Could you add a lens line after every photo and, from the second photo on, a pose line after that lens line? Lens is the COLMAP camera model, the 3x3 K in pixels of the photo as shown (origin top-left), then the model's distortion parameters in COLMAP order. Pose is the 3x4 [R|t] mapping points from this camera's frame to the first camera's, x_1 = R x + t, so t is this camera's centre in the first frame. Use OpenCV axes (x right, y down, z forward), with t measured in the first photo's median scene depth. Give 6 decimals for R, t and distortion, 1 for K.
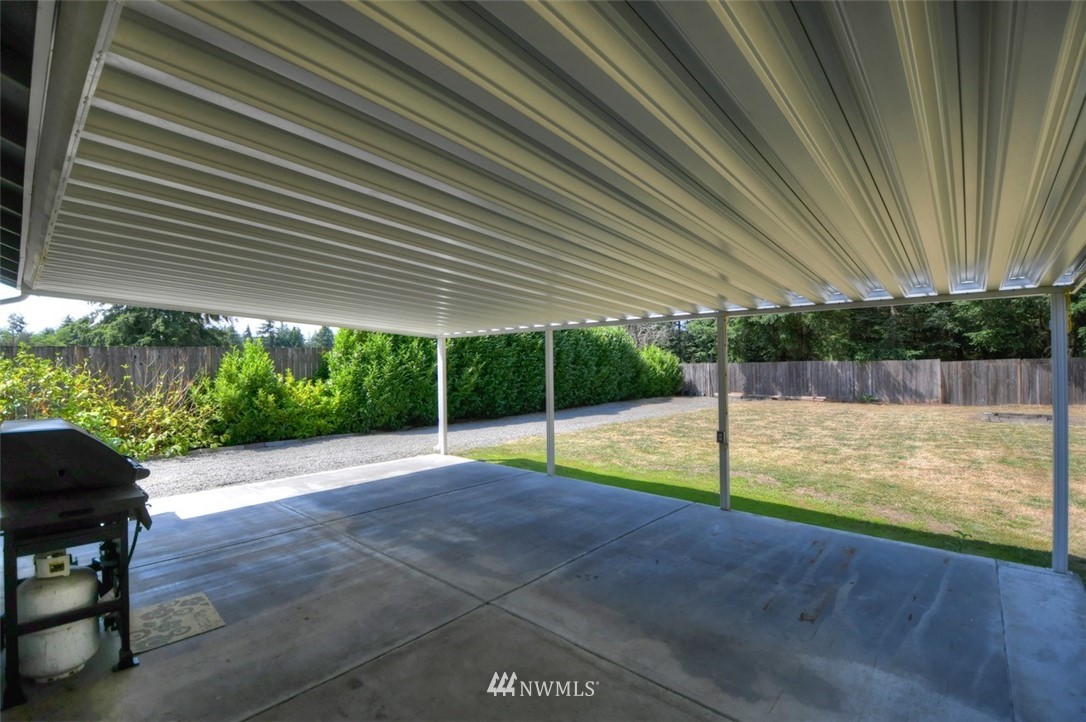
lens RADIAL K [[481.8, 0, 550.0], [0, 481.8, 352.0], [0, 0, 1]] dist [-0.011964, -0.006362]
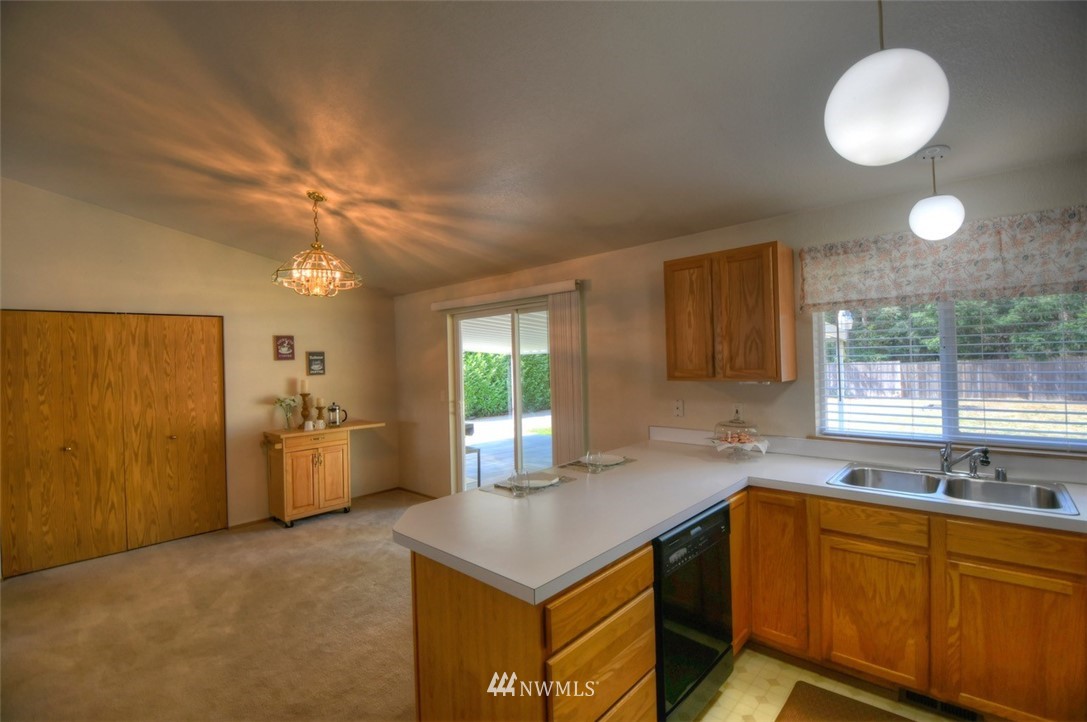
lens RADIAL K [[482.2, 0, 548.6], [0, 482.2, 356.3], [0, 0, 1]] dist [-0.011964, -0.006362]
pose [[0.999731, -0.007725, -0.021855, -0.047735], [0.007955, 0.999914, 0.010462, -0.021914], [0.021772, -0.010633, 0.999706, -0.279992]]
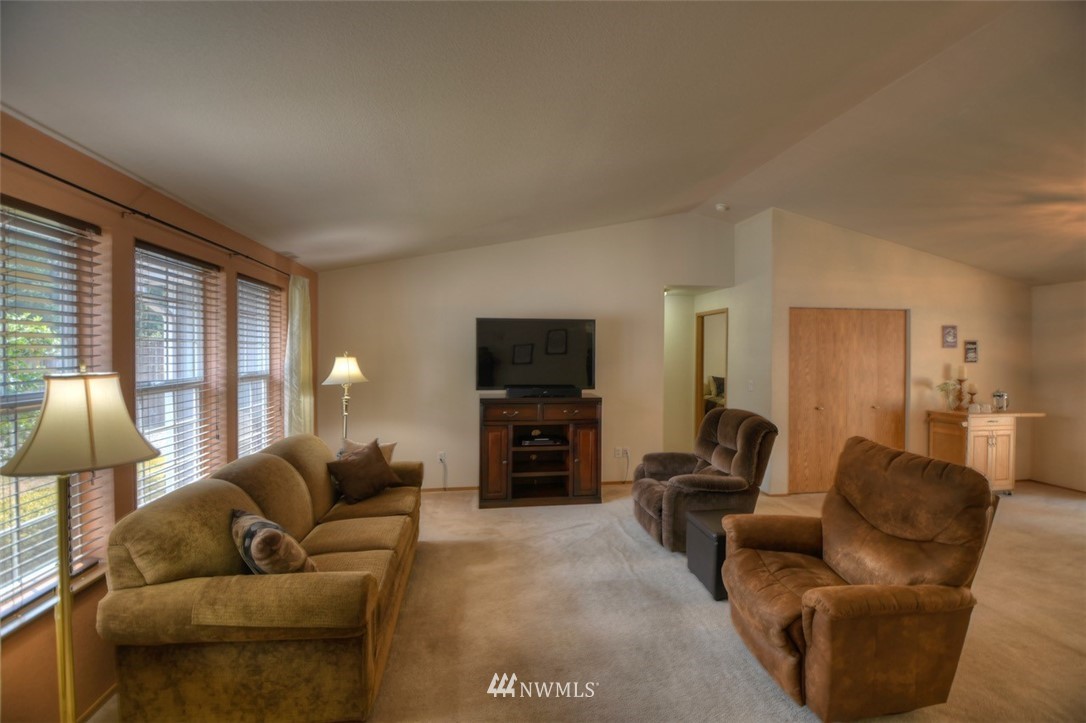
lens RADIAL K [[489.0, 0, 533.1], [0, 489.0, 356.1], [0, 0, 1]] dist [-0.007181, -0.008725]
pose [[0.775582, 0.035255, -0.630261, -0.243579], [-0.011840, 0.999076, 0.041317, -0.022506], [0.631136, -0.024582, 0.775283, -0.436568]]
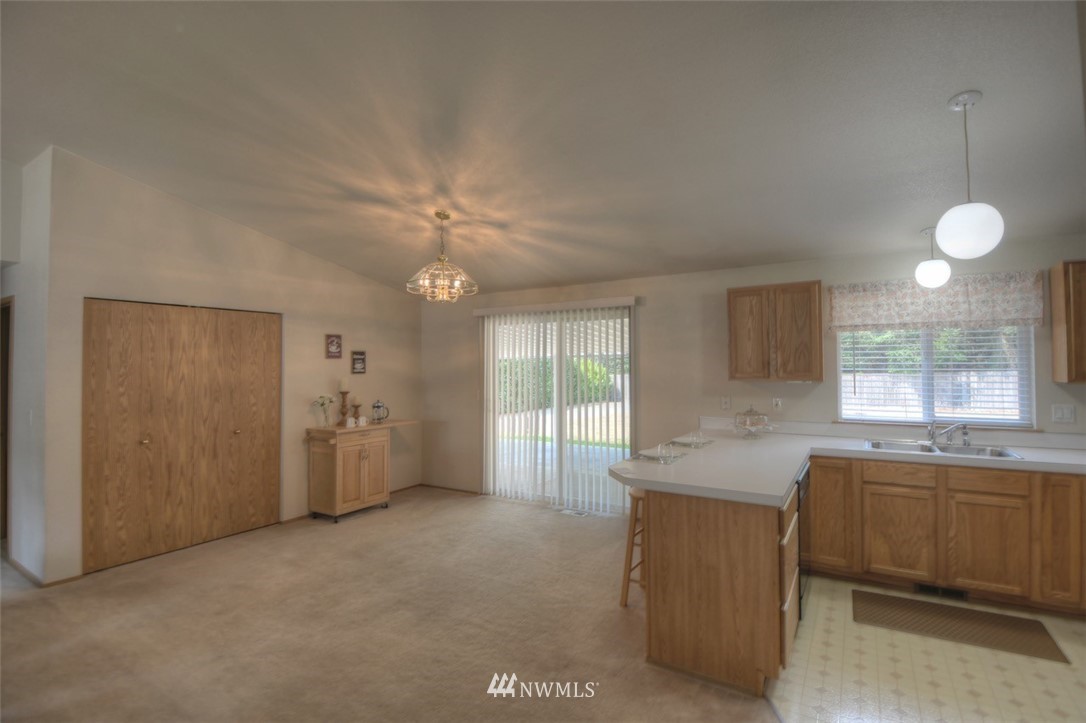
lens RADIAL K [[517.2, 0, 544.2], [0, 517.2, 356.6], [0, 0, 1]] dist [-0.004464, -0.008193]
pose [[0.985791, 0.017986, 0.167013, -0.145578], [-0.017247, 0.999834, -0.005878, -0.018873], [-0.167091, 0.002914, 0.985937, -0.334390]]
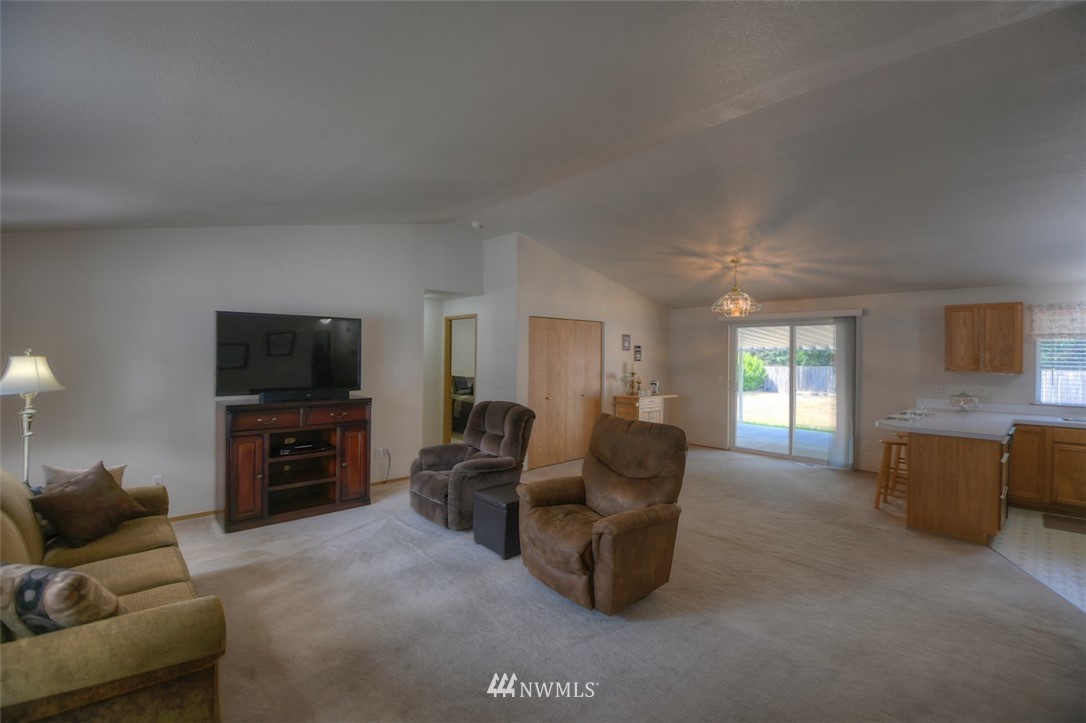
lens RADIAL K [[489.0, 0, 546.0], [0, 489.0, 357.7], [0, 0, 1]] dist [-0.007181, -0.008725]
pose [[0.995708, 0.031274, -0.087105, -0.269103], [-0.029079, 0.999229, 0.026360, -0.020619], [0.087862, -0.023714, 0.995850, -0.468708]]
